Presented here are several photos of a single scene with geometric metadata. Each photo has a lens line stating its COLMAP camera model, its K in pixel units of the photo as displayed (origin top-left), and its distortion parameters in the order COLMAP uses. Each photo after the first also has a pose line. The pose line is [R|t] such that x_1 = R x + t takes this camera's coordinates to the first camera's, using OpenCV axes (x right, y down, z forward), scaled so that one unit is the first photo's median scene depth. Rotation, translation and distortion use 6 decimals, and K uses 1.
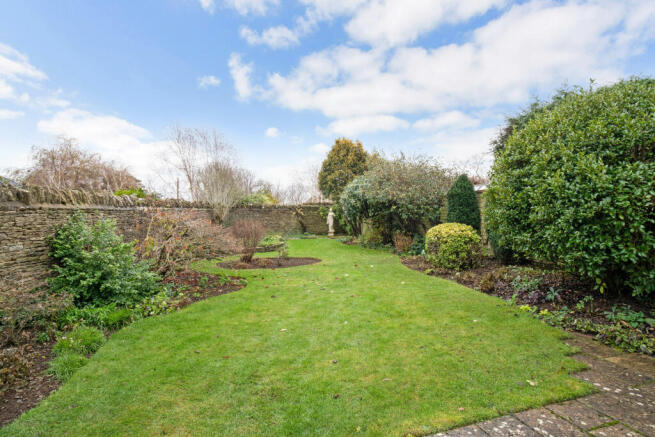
lens RADIAL K [[354.2, 0, 327.1], [0, 354.2, 217.2], [0, 0, 1]] dist [-0.002913, -0.000373]
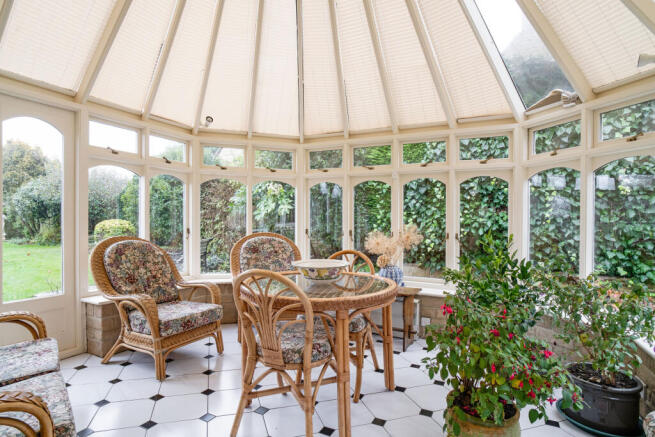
lens RADIAL K [[354.2, 0, 327.1], [0, 354.2, 224.0], [0, 0, 1]] dist [-0.002913, -0.000373]
pose [[0.728197, -0.002404, 0.685363, -0.001263], [0.005125, 0.999985, -0.001937, 0.023726], [-0.685348, 0.004922, 0.728199, -0.344415]]
